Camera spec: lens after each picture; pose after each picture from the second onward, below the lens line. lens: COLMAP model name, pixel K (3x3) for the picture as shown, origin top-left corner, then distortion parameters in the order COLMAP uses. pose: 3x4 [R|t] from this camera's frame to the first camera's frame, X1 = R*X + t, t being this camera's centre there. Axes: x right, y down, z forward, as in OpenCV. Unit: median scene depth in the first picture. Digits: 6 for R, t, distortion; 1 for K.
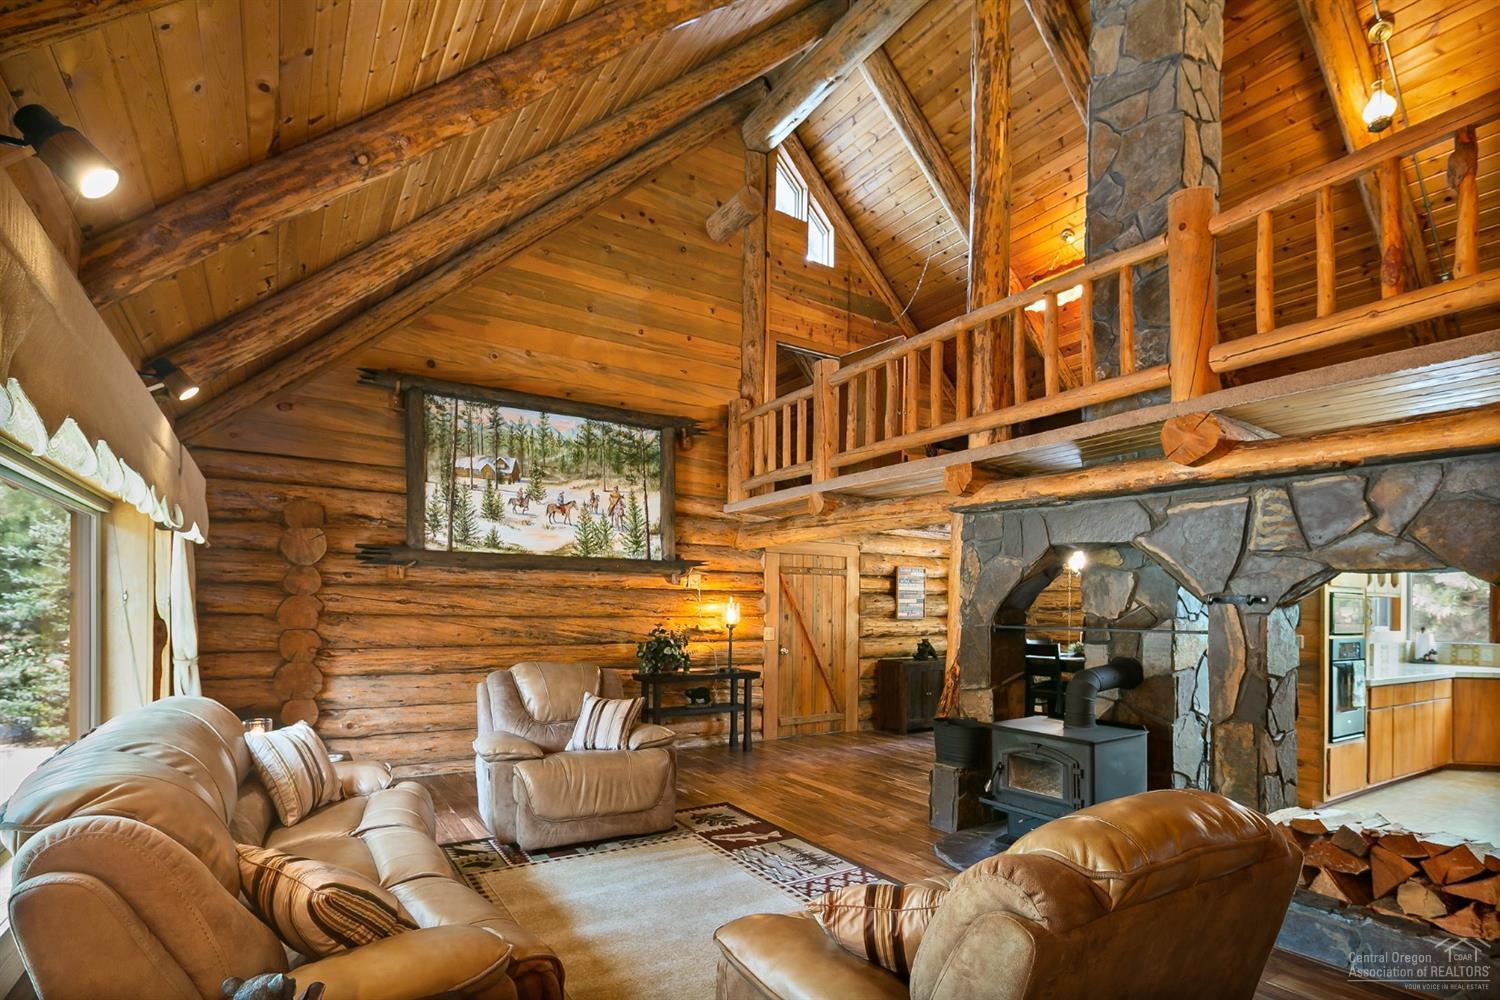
lens RADIAL K [[740.7, 0, 756.7], [0, 740.7, 600.3], [0, 0, 1]] dist [0.002333, -0.001078]
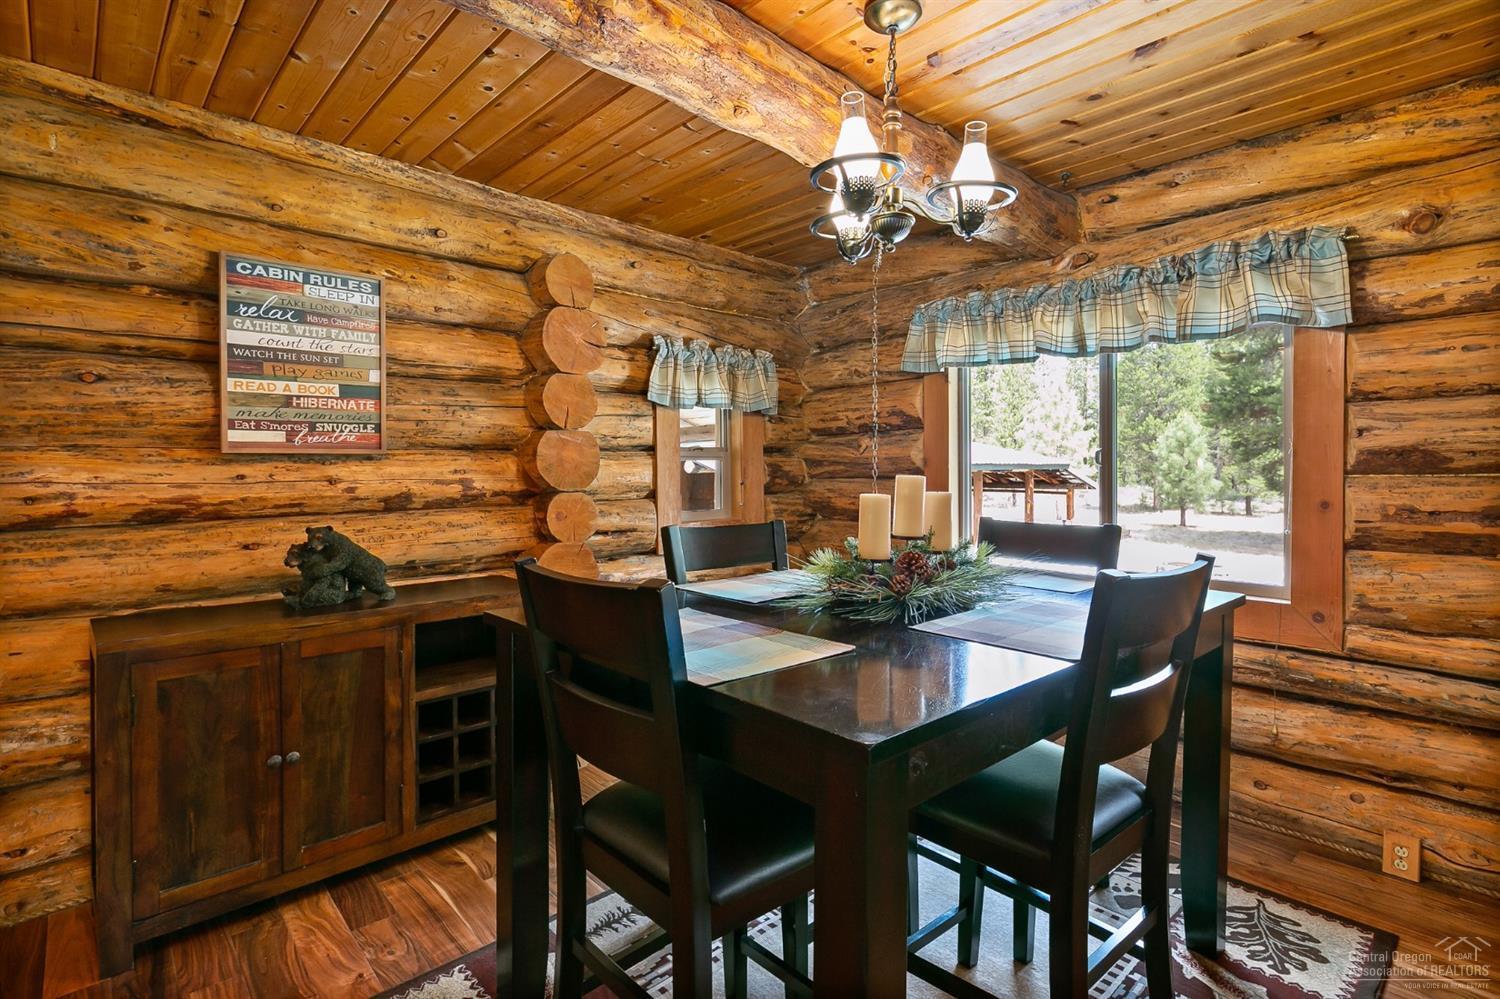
lens RADIAL K [[740.7, 0, 724.4], [0, 740.7, 472.1], [0, 0, 1]] dist [0.002333, -0.001078]
pose [[0.990246, -0.014466, 0.138575, 0.450344], [0.011740, 0.999722, 0.020470, 0.039256], [-0.138833, -0.018644, 0.990140, 0.975971]]
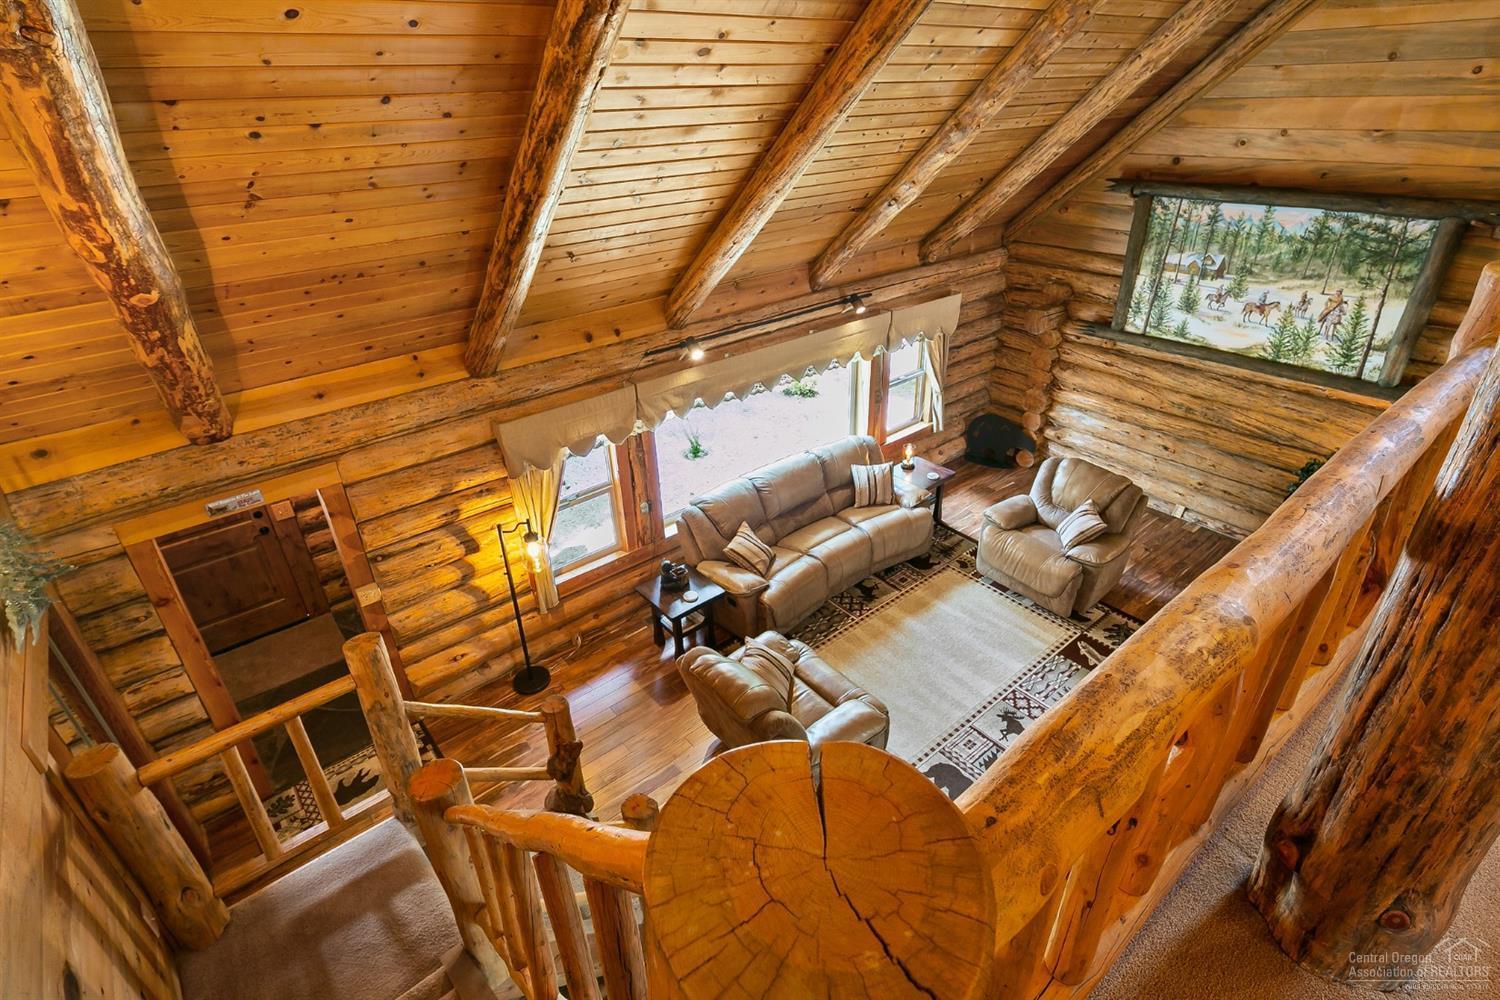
lens RADIAL K [[740.7, 0, 744.2], [0, 740.7, 491.2], [0, 0, 1]] dist [0.002333, -0.001078]
pose [[0.108326, 0.467098, -0.877545, 0.654499], [0.045230, 0.879510, 0.473727, -0.414742], [0.993086, -0.091008, 0.074147, 0.218916]]
